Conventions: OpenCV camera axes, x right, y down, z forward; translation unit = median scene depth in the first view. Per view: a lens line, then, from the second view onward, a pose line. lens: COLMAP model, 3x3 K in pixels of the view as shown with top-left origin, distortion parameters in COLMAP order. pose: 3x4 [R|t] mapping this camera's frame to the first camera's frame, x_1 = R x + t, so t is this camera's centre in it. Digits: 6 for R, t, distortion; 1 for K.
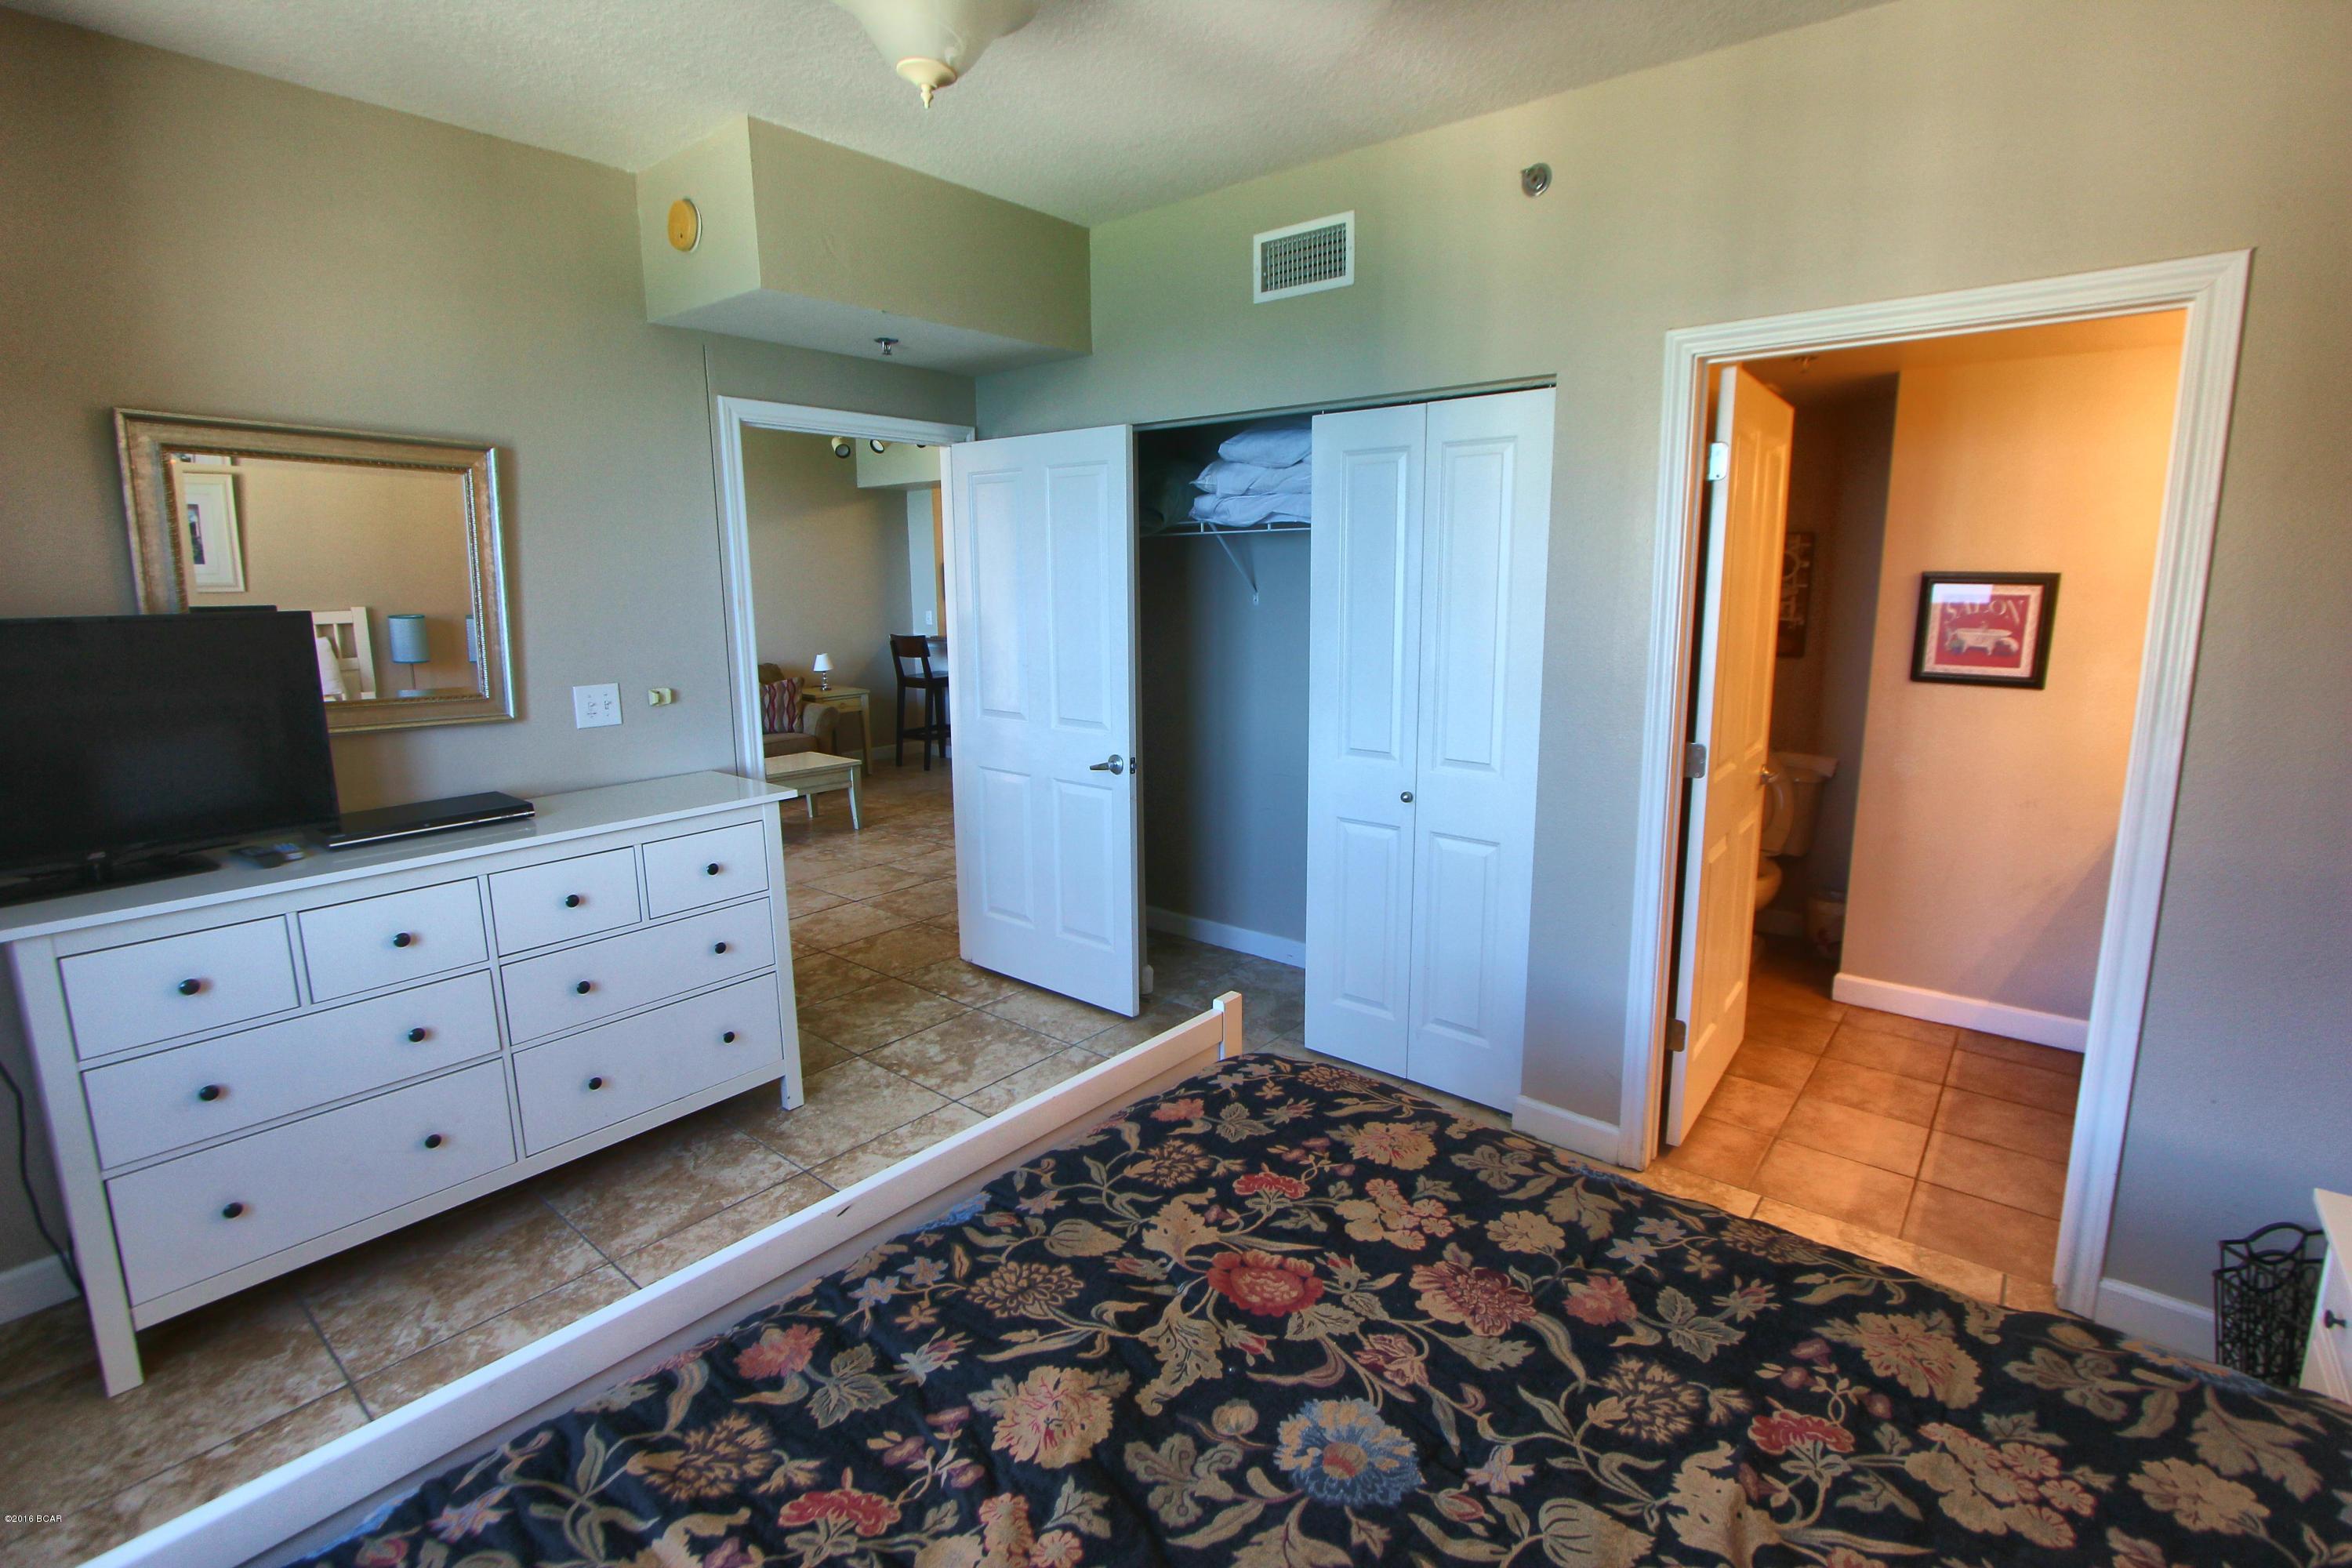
lens RADIAL K [[1078.8, 0, 1179.3], [0, 1078.8, 768.4], [0, 0, 1]] dist [-0.017649, 0.002718]
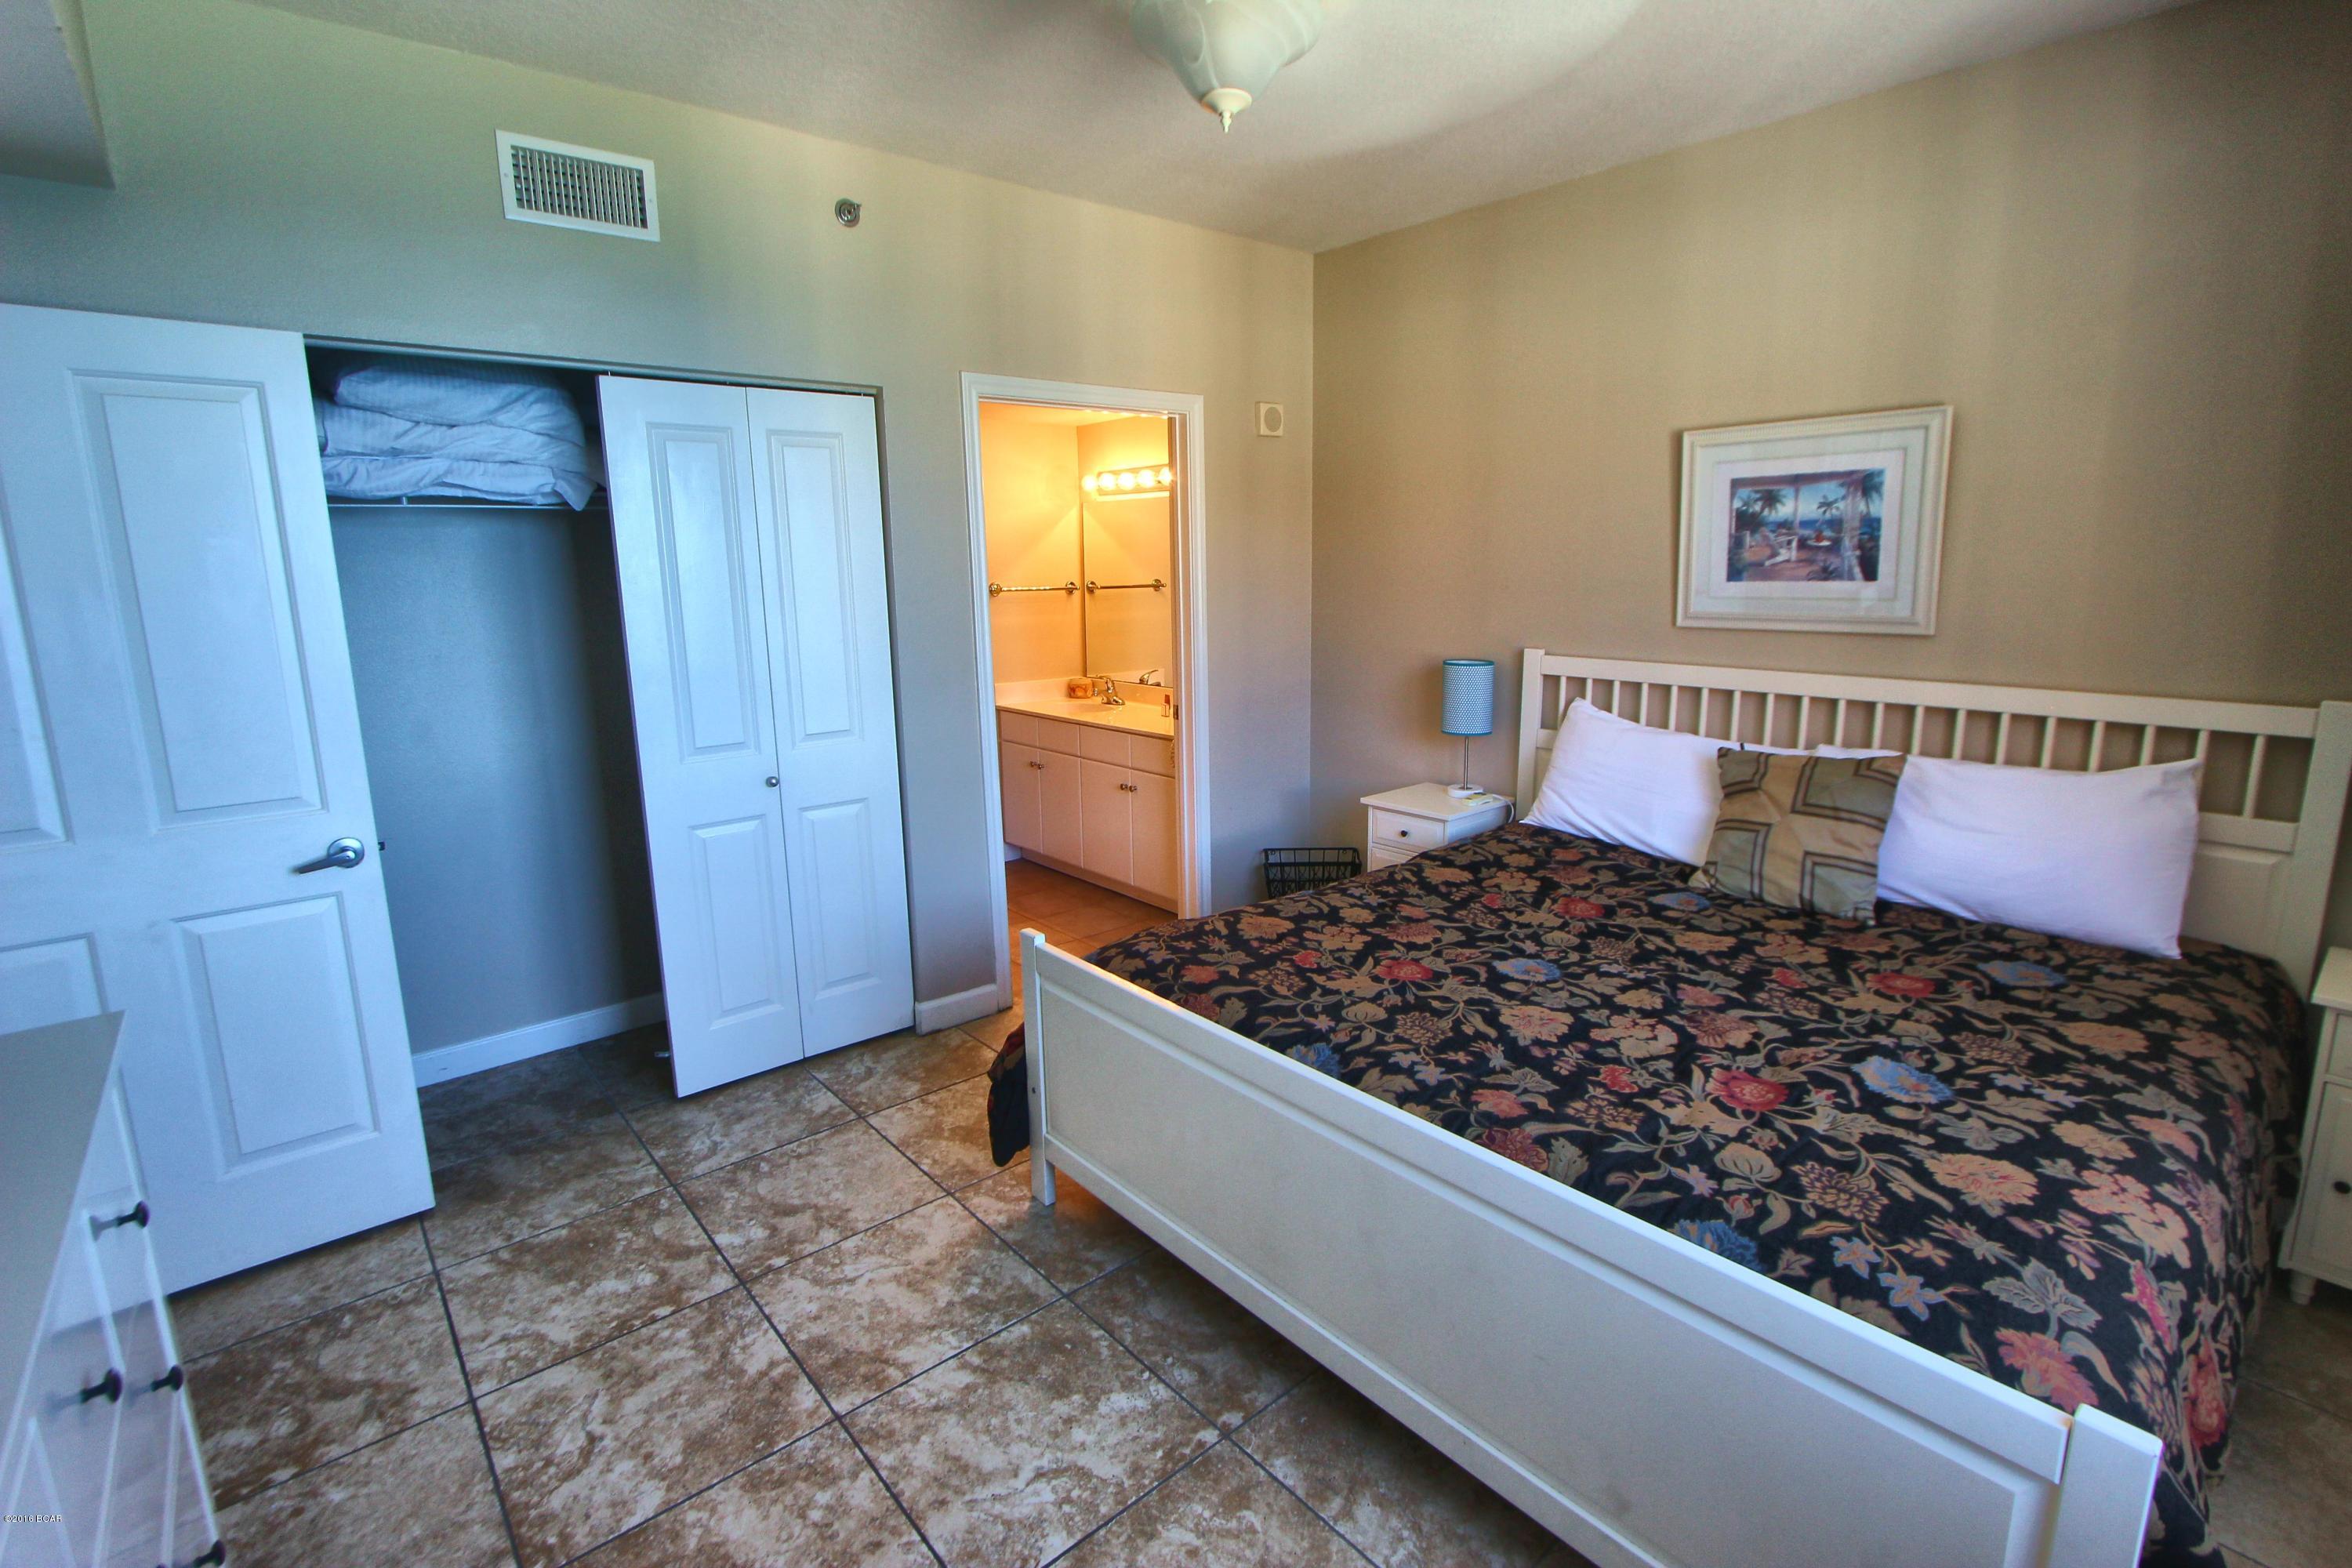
lens RADIAL K [[1078.8, 0, 1192.1], [0, 1078.8, 770.0], [0, 0, 1]] dist [-0.017649, 0.002718]
pose [[0.162524, -0.186307, 0.968956, -1.435835], [0.190598, 0.969445, 0.154432, -0.133175], [-0.968121, 0.159582, 0.193067, 0.890492]]
